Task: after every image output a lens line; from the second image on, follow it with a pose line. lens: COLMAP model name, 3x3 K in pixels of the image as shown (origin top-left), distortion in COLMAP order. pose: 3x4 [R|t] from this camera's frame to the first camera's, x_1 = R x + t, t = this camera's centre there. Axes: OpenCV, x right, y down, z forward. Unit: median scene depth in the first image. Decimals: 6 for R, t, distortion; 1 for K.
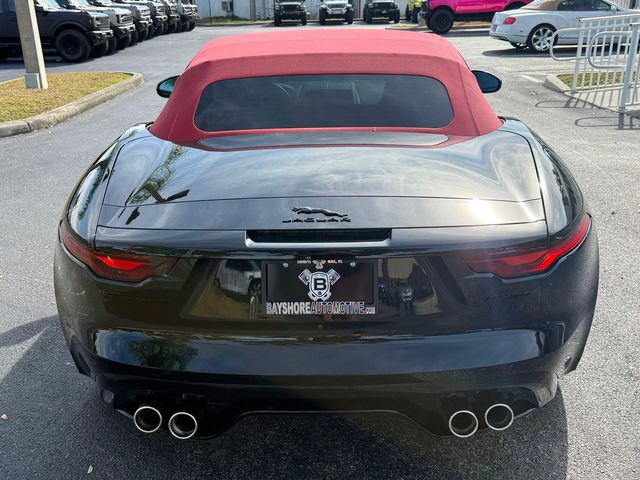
lens RADIAL K [[622.2, 0, 319.6], [0, 622.2, 240.1], [0, 0, 1]] dist [0.006833, 0.000000]
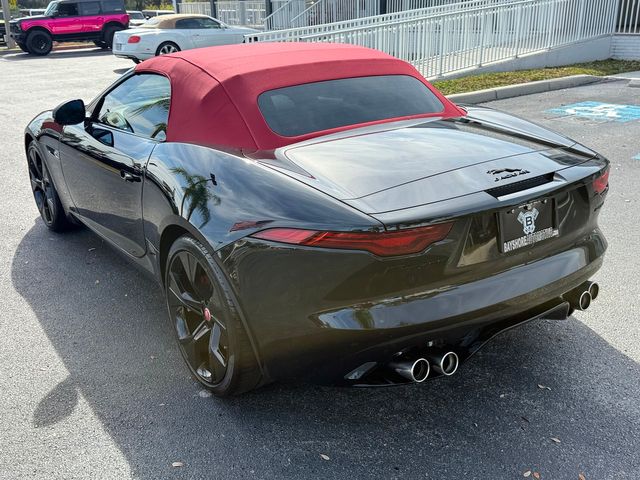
lens RADIAL K [[622.2, 0, 318.3], [0, 622.2, 238.6], [0, 0, 1]] dist [0.006833, 0.000000]
pose [[0.809962, -0.205239, 0.549398, -0.702111], [0.221896, 0.974373, 0.036862, -0.027043], [-0.542884, 0.092053, 0.834747, 0.079446]]
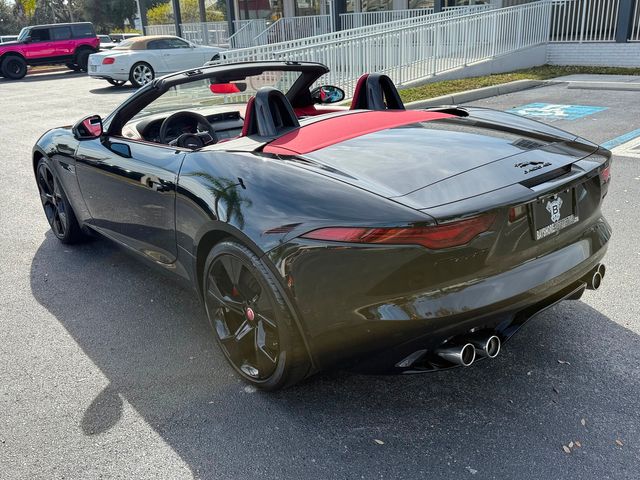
lens RADIAL K [[569.8, 0, 321.0], [0, 569.8, 241.6], [0, 0, 1]] dist [0.013369, -0.023913]
pose [[0.761273, -0.248634, 0.598870, -0.773843], [0.268548, 0.961529, 0.057828, -0.051077], [-0.590209, 0.116802, 0.798756, 0.168648]]
